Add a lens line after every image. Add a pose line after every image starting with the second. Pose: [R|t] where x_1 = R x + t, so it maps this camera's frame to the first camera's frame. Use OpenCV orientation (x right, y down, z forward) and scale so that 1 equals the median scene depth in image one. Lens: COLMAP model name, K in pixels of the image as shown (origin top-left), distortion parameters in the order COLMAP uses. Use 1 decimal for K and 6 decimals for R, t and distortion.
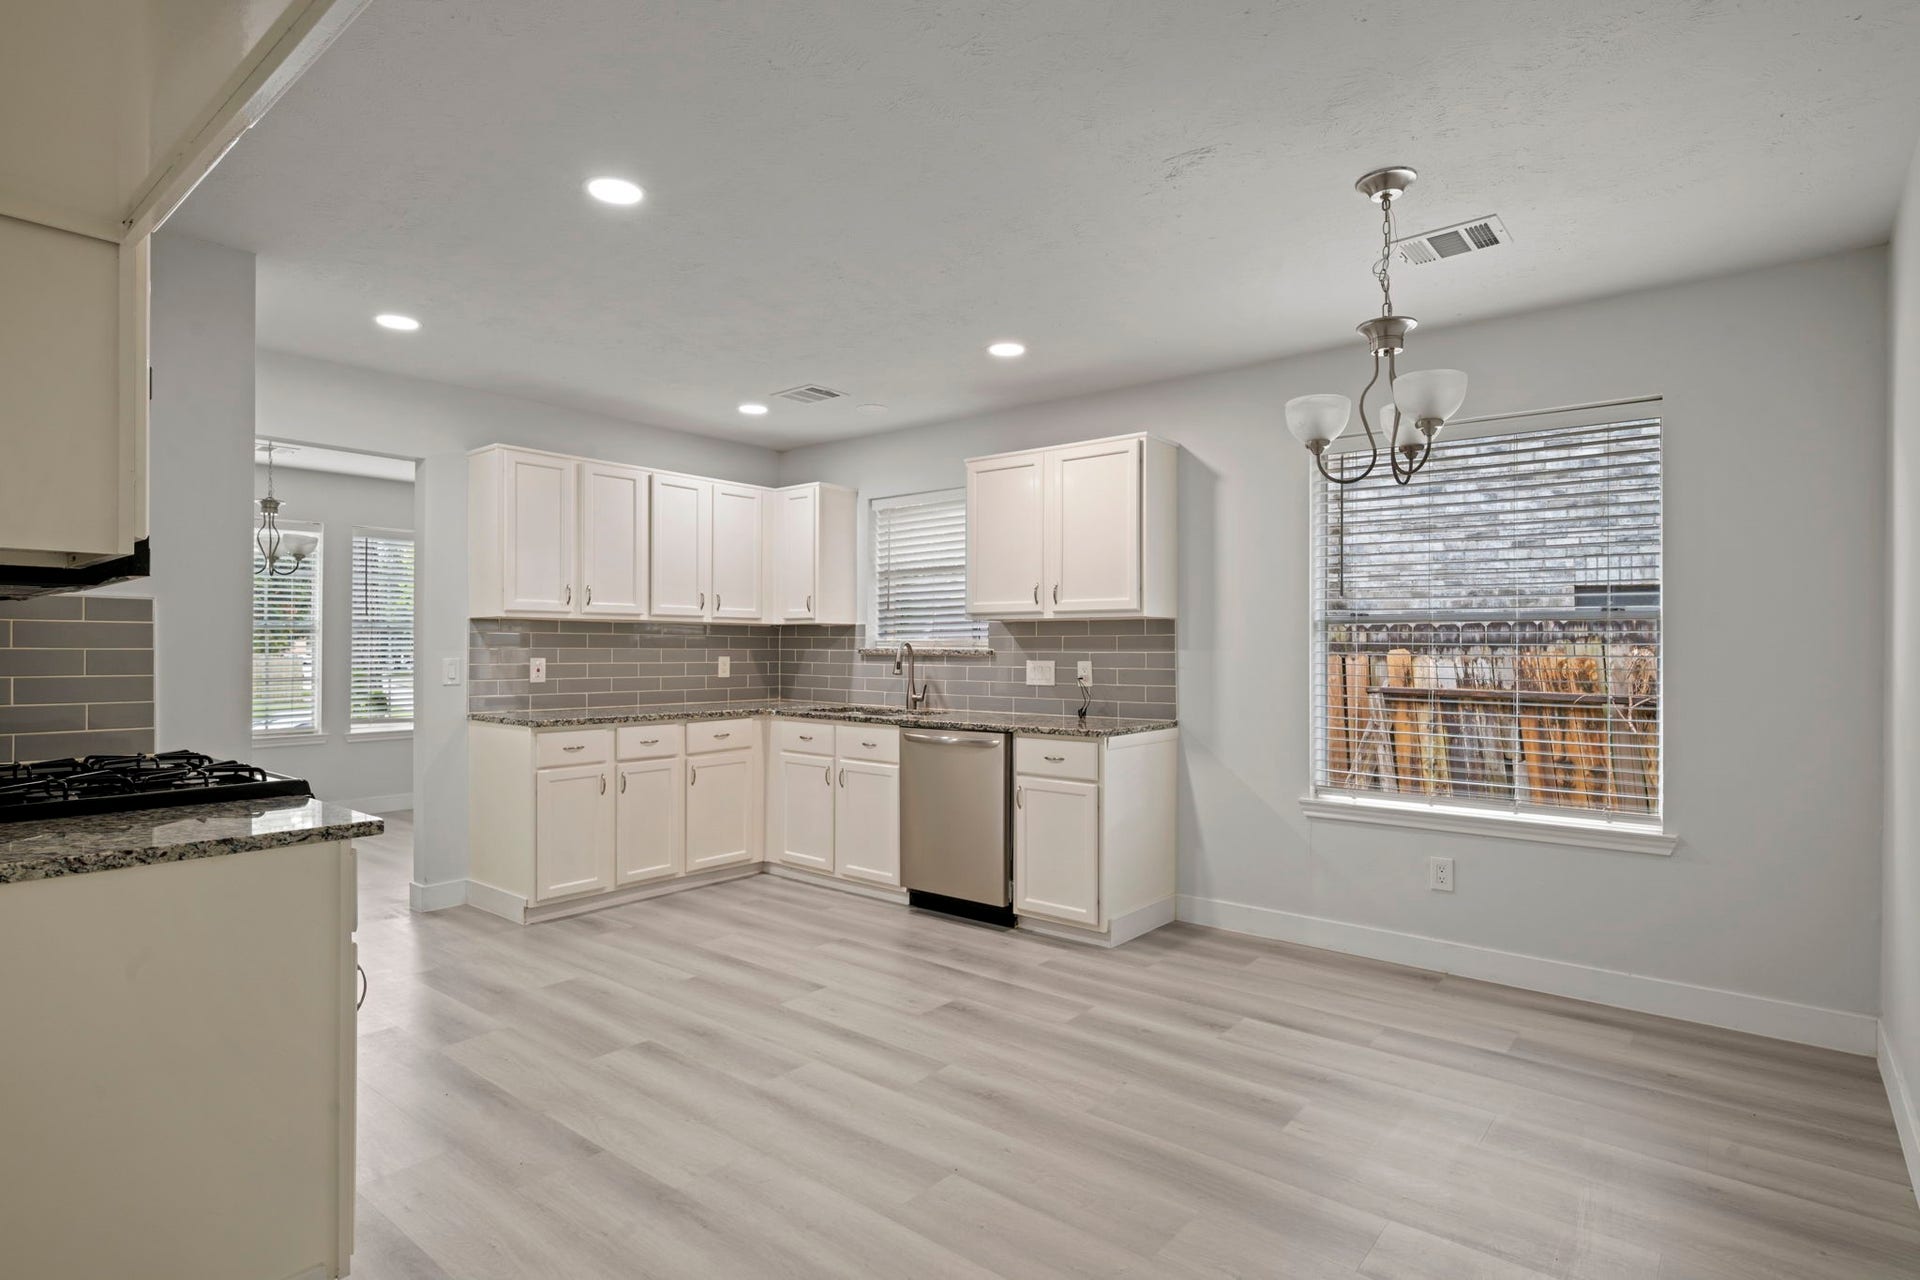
lens RADIAL K [[975.1, 0, 960.0], [0, 975.1, 640.0], [0, 0, 1]] dist [-0.001705, -0.000179]
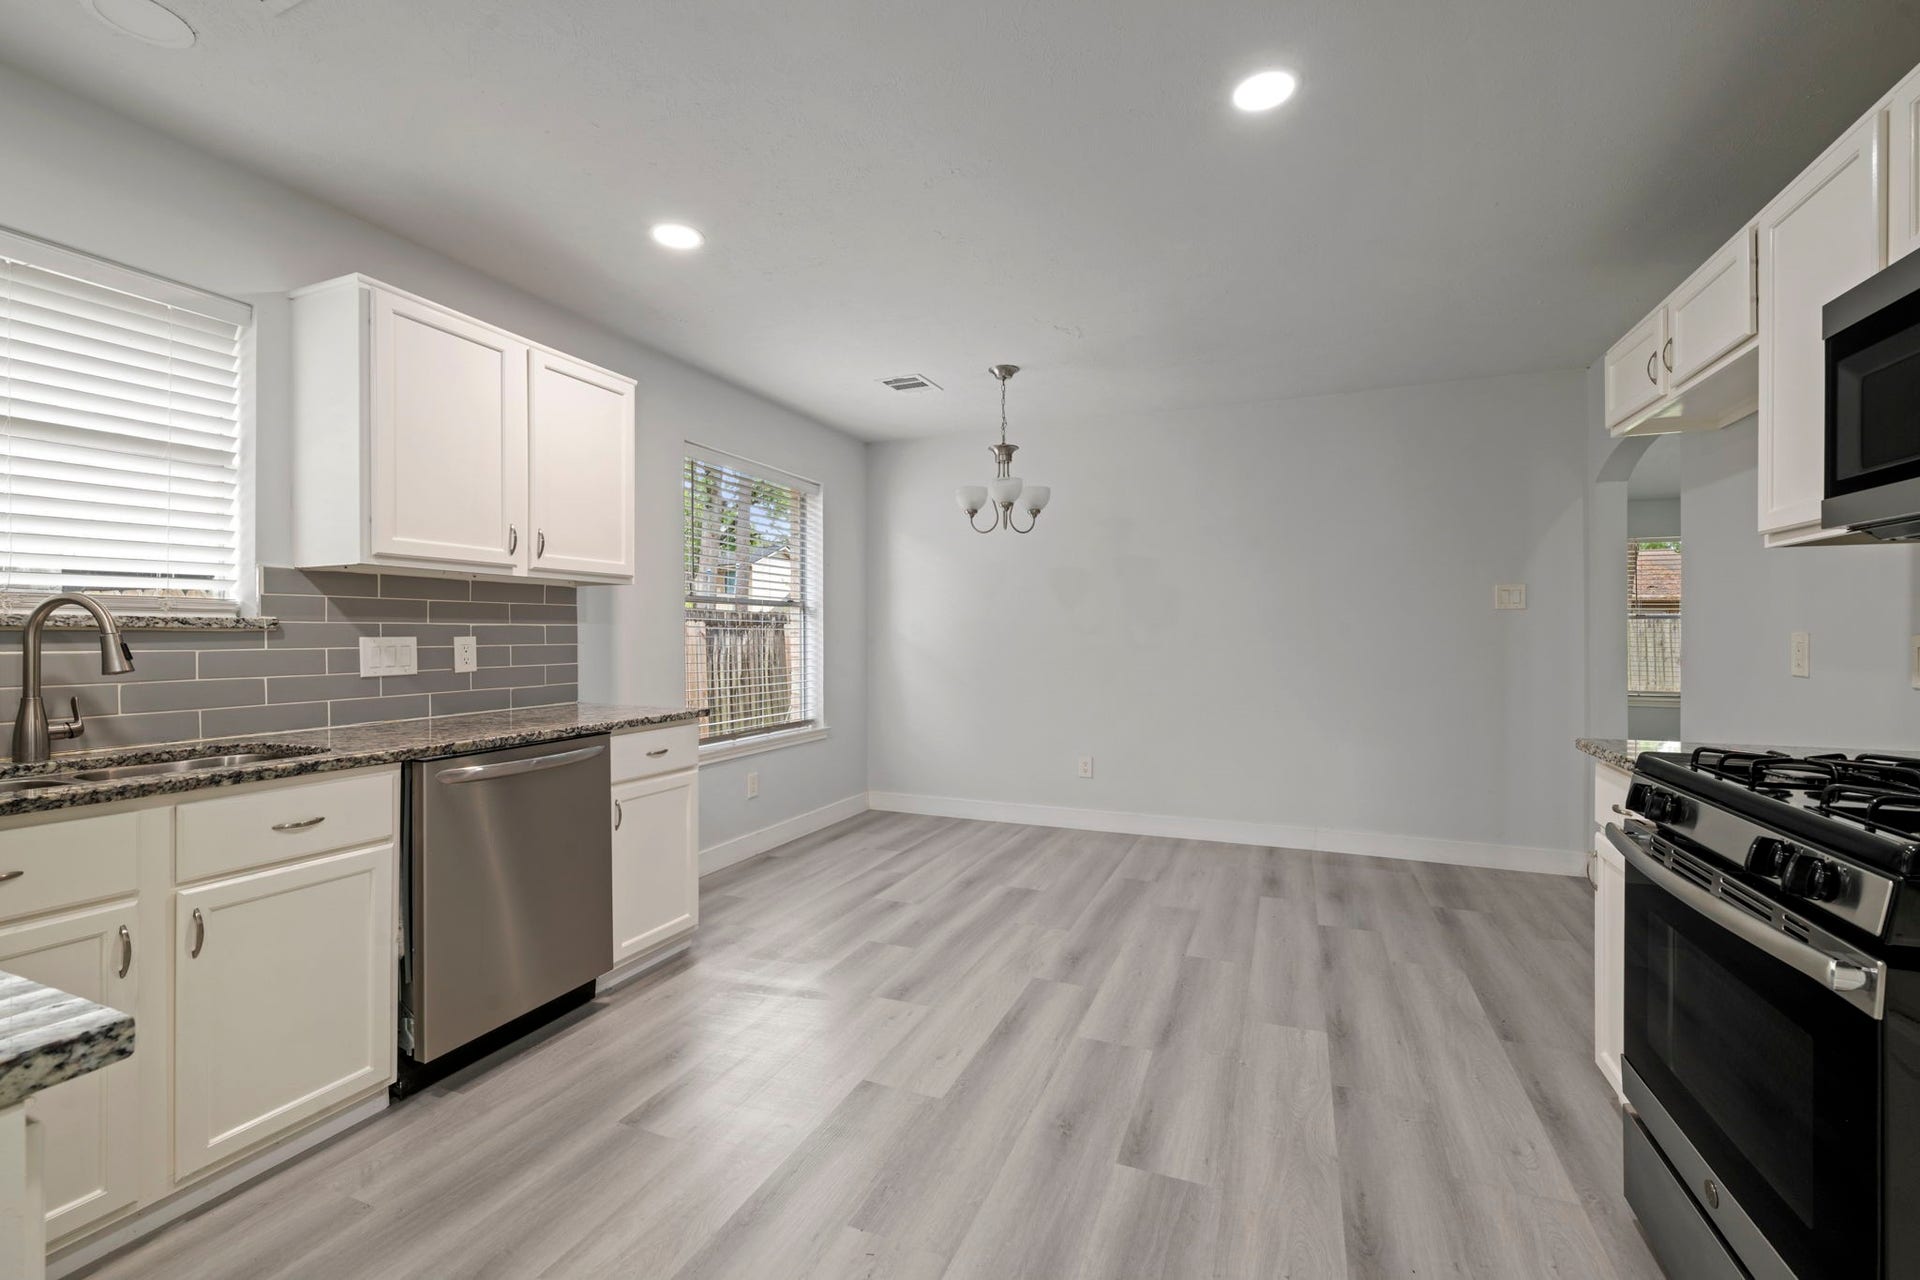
lens RADIAL K [[803.3, 0, 962.8], [0, 803.3, 634.0], [0, 0, 1]] dist [0.000320, -0.000017]
pose [[-0.288363, -0.002250, 0.957519, -0.552792], [-0.007987, 0.999968, -0.000055, 0.017250], [-0.957488, -0.007663, -0.288372, 0.835514]]
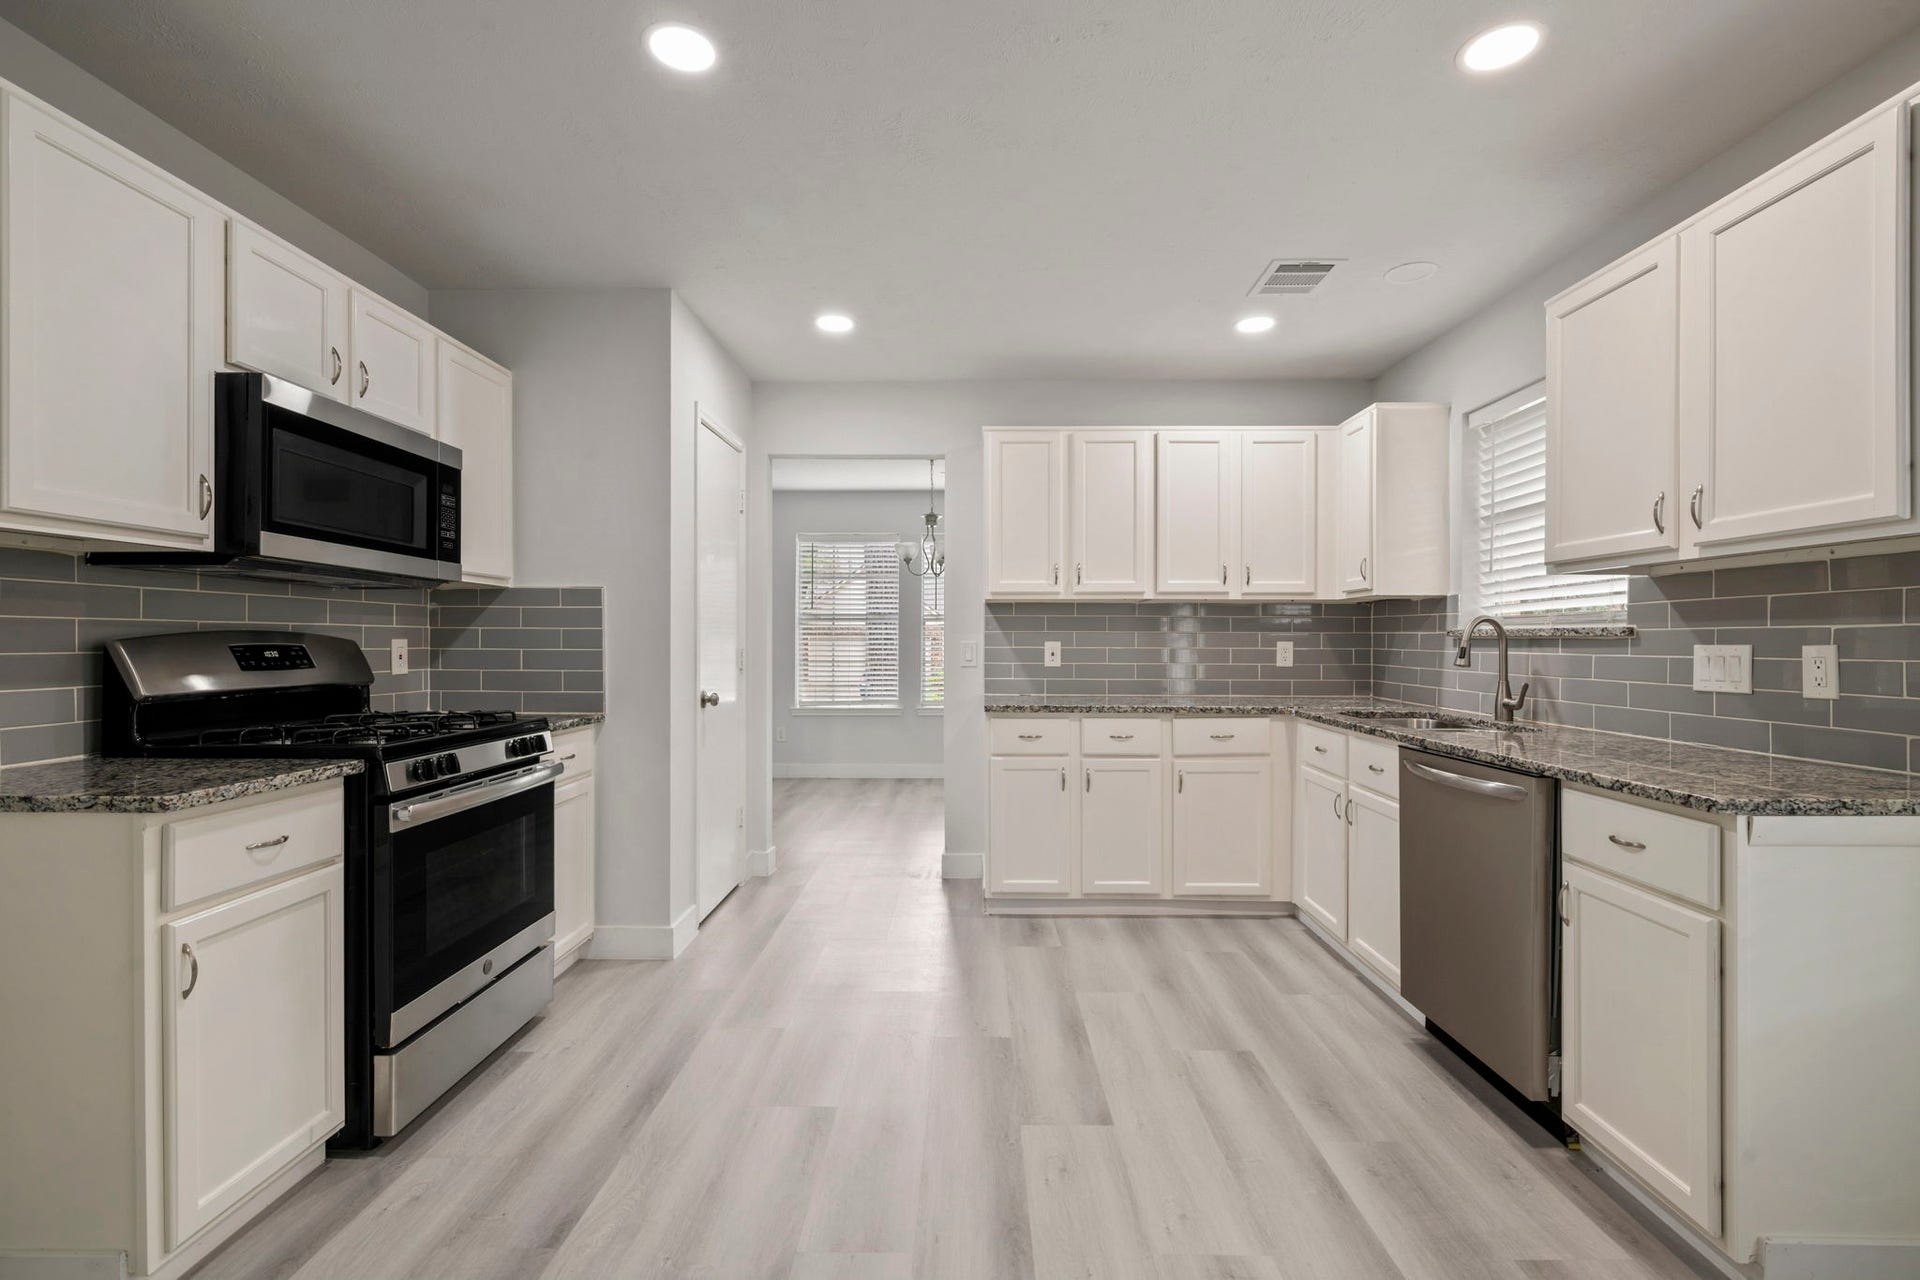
lens RADIAL K [[859.5, 0, 968.4], [0, 859.5, 641.5], [0, 0, 1]] dist [0.000989, -0.000156]
pose [[0.627112, -0.001741, -0.778927, 0.198173], [0.007098, 0.999969, 0.003480, 0.015730], [0.778897, -0.007711, 0.627105, 0.419410]]
